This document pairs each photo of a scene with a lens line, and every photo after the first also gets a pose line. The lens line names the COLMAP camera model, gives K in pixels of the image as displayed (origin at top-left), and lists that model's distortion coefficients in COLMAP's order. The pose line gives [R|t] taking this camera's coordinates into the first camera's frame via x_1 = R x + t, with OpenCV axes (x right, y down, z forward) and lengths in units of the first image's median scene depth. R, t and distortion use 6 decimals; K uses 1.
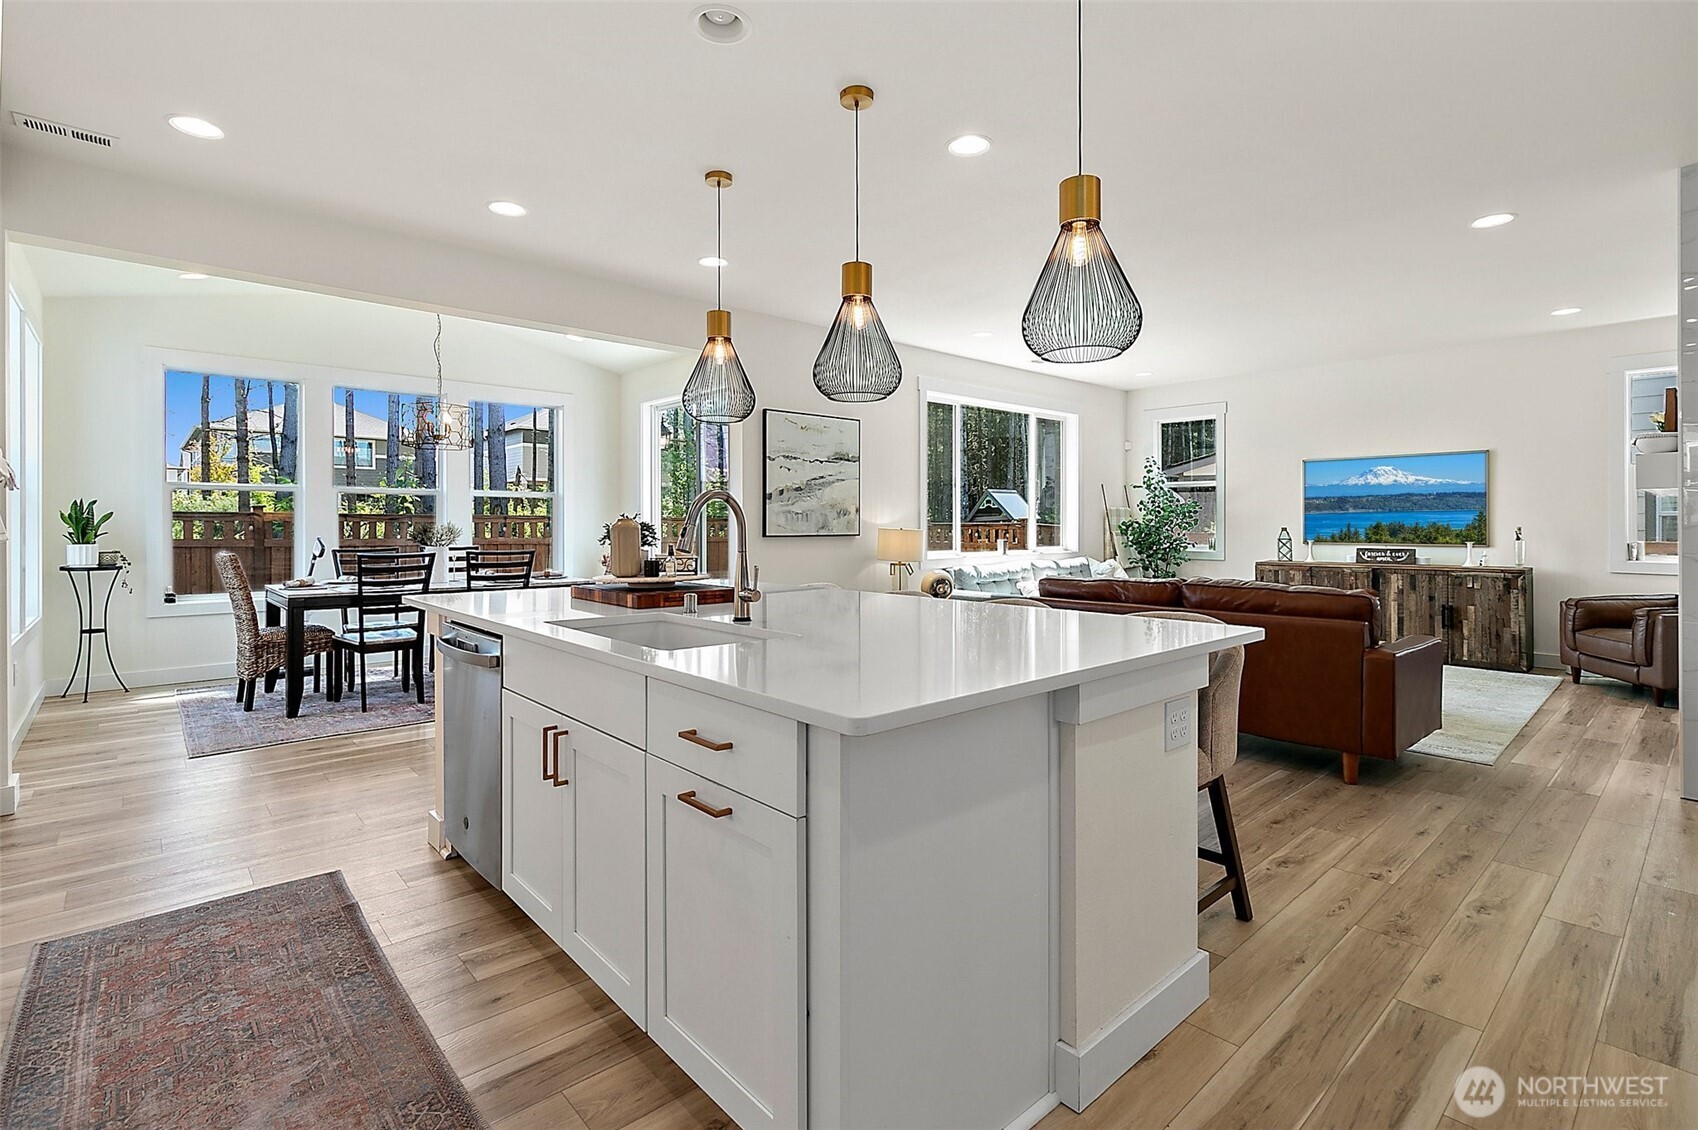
lens RADIAL K [[796.5, 0, 846.4], [0, 796.5, 525.0], [0, 0, 1]] dist [0.000033, -0.001133]
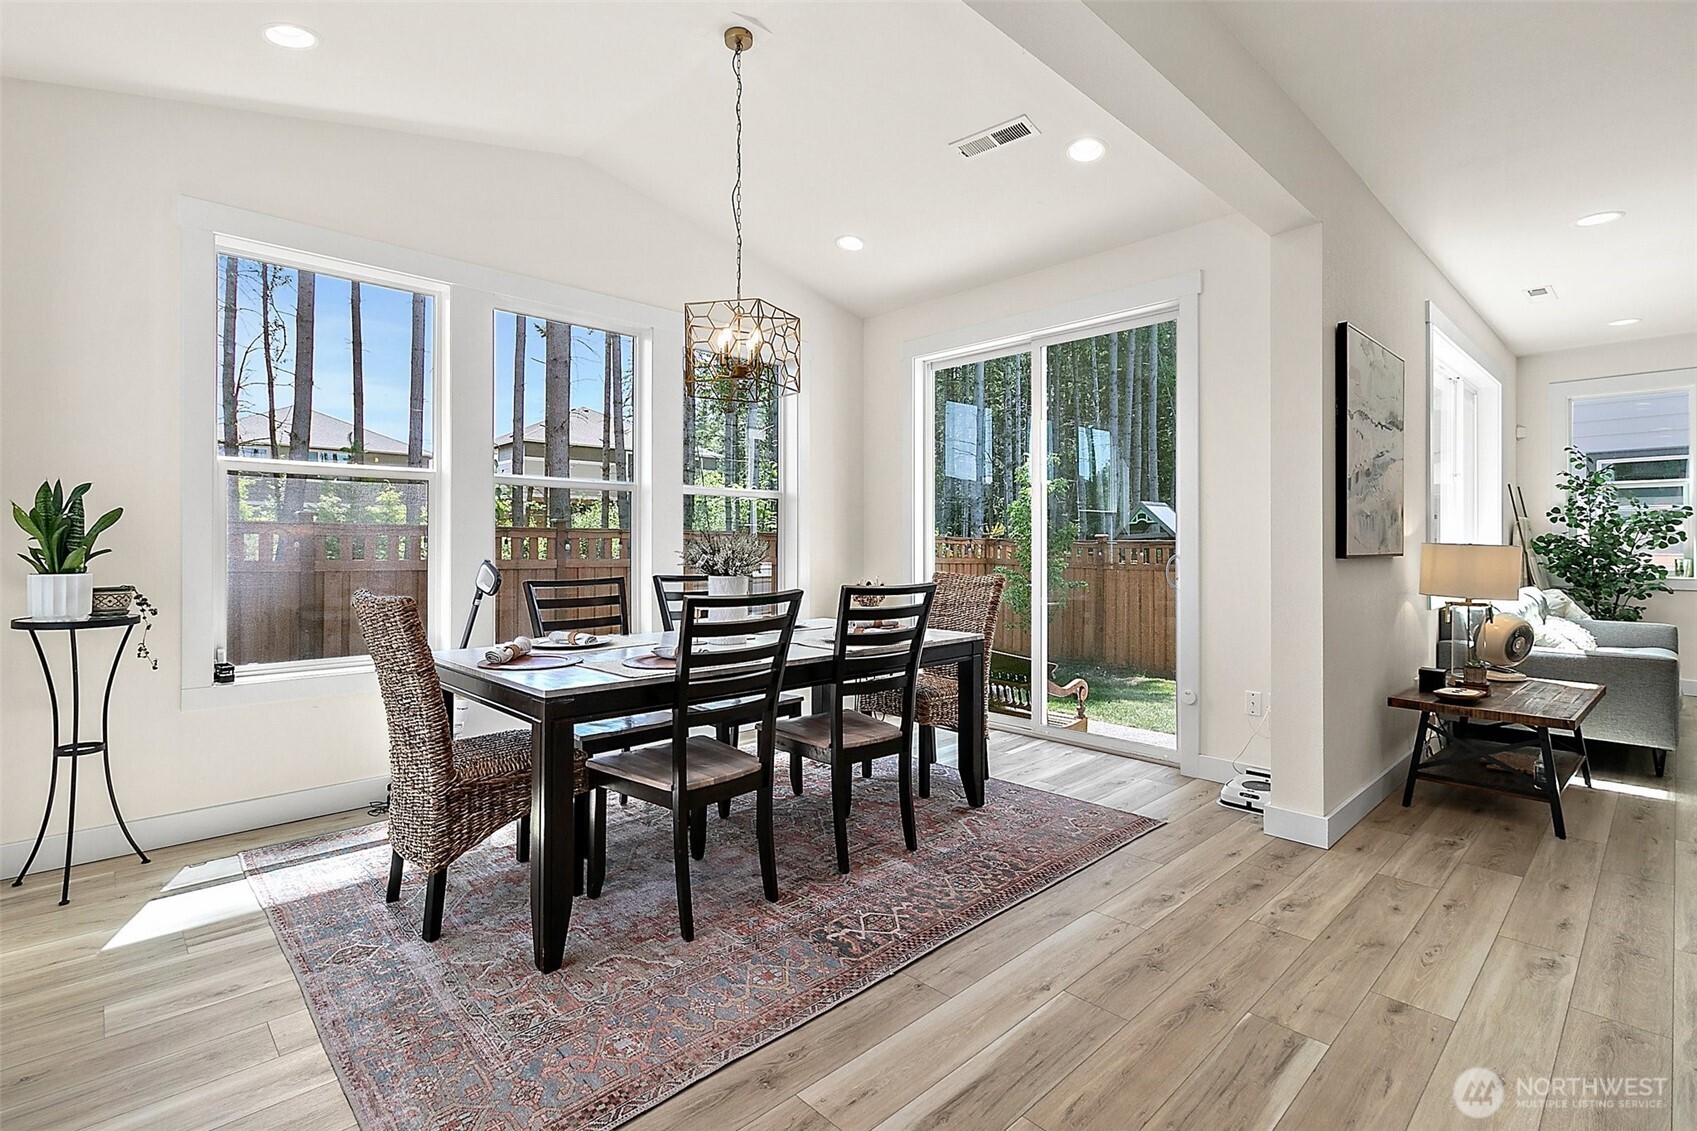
lens RADIAL K [[791.2, 0, 843.2], [0, 791.2, 540.2], [0, 0, 1]] dist [-0.002432, -0.000455]
pose [[0.999611, 0.000728, 0.027869, -0.485806], [-0.000549, 0.999979, -0.006422, 0.006377], [-0.027873, 0.006404, 0.999591, 0.495275]]
